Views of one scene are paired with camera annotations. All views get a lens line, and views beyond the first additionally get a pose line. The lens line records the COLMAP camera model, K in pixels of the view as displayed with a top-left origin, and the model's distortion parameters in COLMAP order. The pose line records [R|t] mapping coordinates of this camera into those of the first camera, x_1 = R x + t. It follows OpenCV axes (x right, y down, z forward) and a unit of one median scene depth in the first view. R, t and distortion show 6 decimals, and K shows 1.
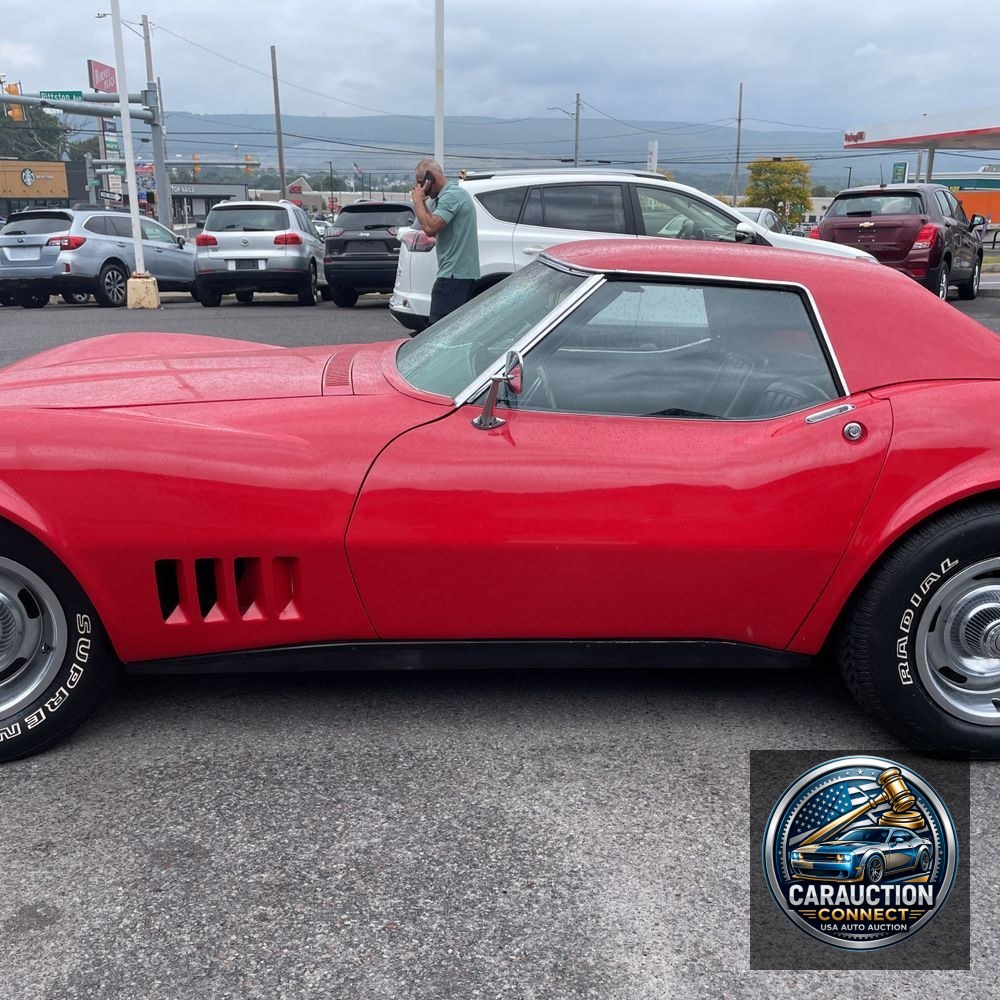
lens RADIAL K [[1011.1, 0, 512.5], [0, 1011.1, 501.3], [0, 0, 1]] dist [0.081403, -0.113266]
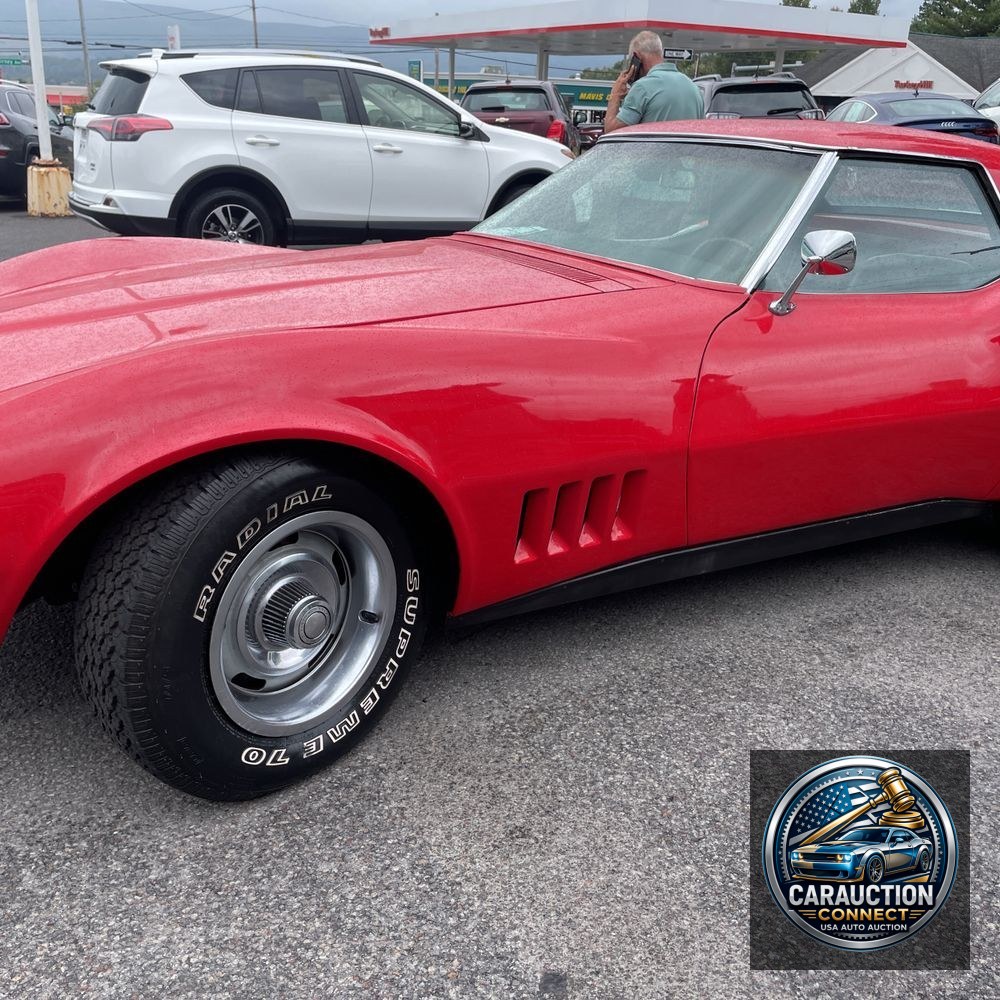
lens RADIAL K [[1019.4, 0, 498.0], [0, 1019.4, 484.6], [0, 0, 1]] dist [0.075318, -0.131688]
pose [[0.905025, -0.132112, 0.404322, -0.127524], [0.101243, 0.990131, 0.096906, -0.006049], [-0.413134, -0.046768, 0.909469, 0.038775]]
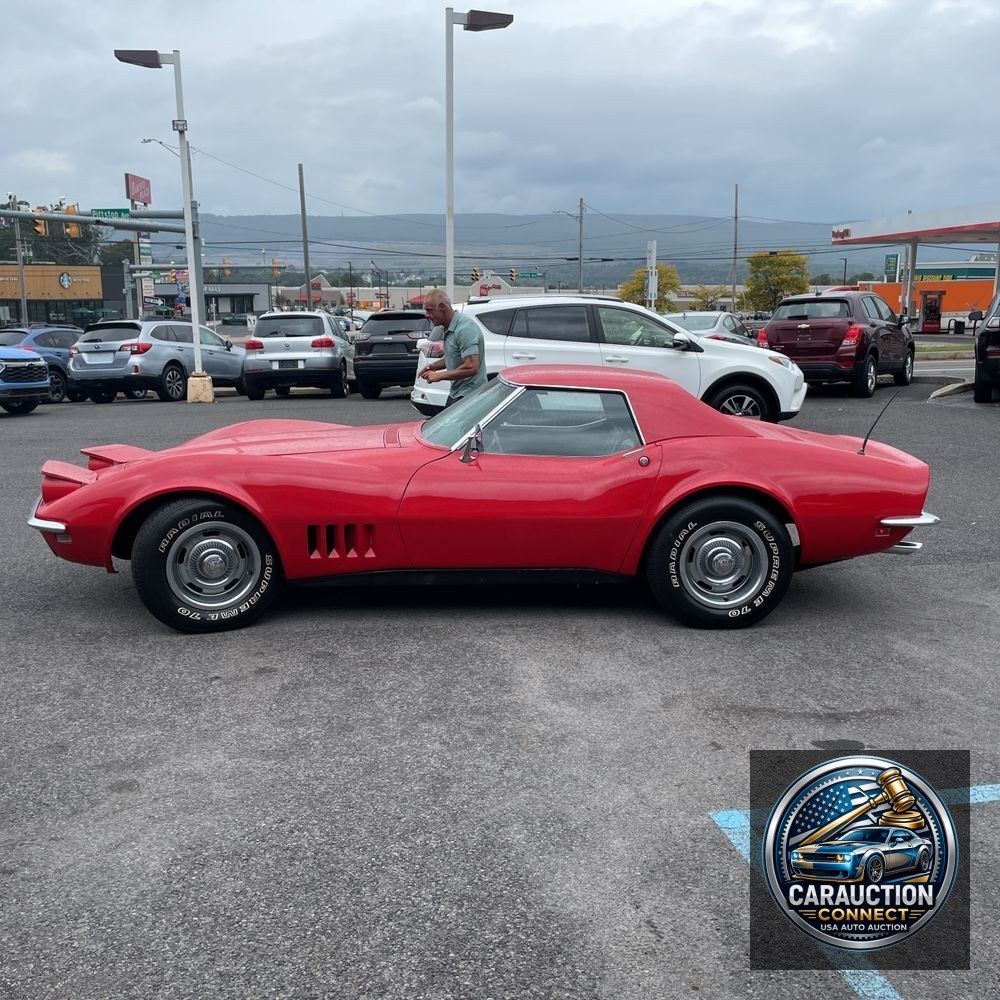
lens RADIAL K [[1011.7, 0, 504.6], [0, 1011.7, 489.5], [0, 0, 1]] dist [0.092881, -0.134542]
pose [[0.999700, -0.010991, -0.021891, 0.017648], [0.008856, 0.995404, -0.095350, 0.032949], [0.022839, 0.095128, 0.995203, -0.188969]]
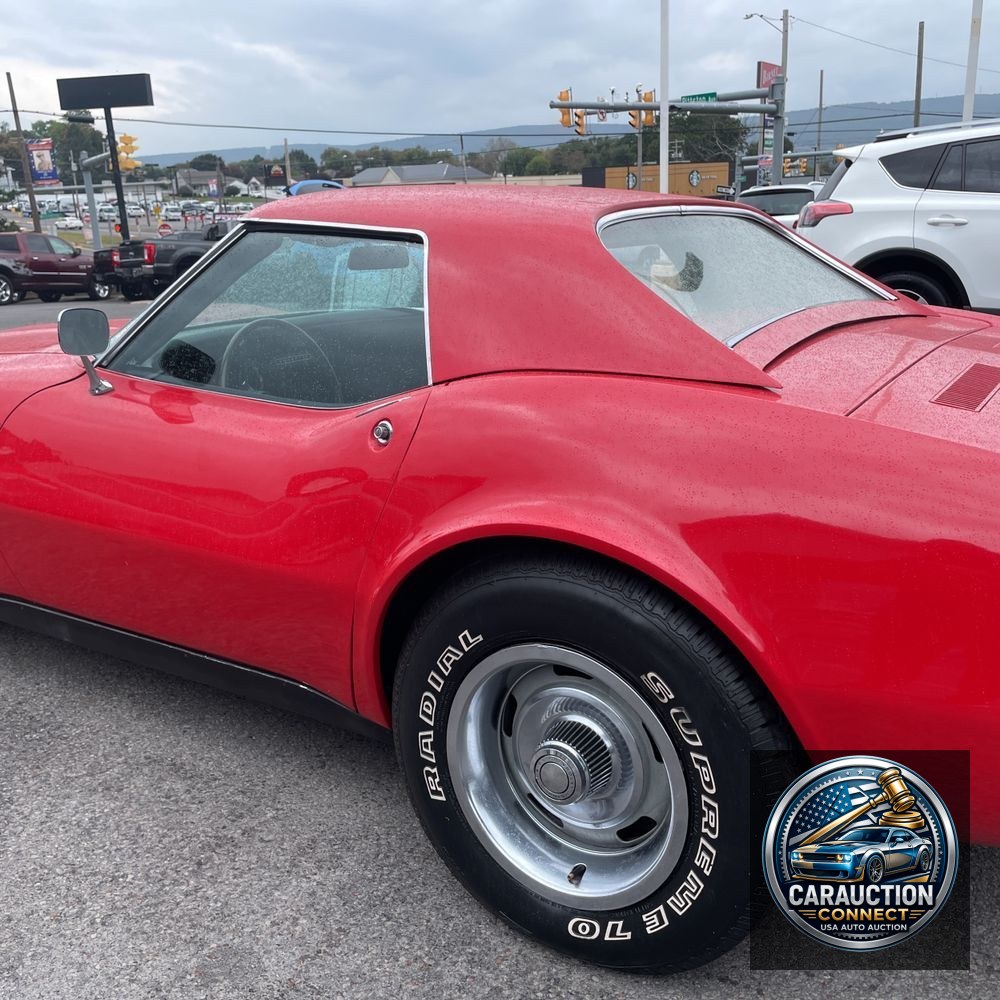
lens RADIAL K [[1006.3, 0, 515.0], [0, 1006.3, 489.8], [0, 0, 1]] dist [0.091236, -0.125035]
pose [[0.818658, 0.117819, -0.562066, 0.148789], [-0.118827, 0.992300, 0.034930, -0.011588], [0.561853, 0.038192, 0.826355, 0.084016]]
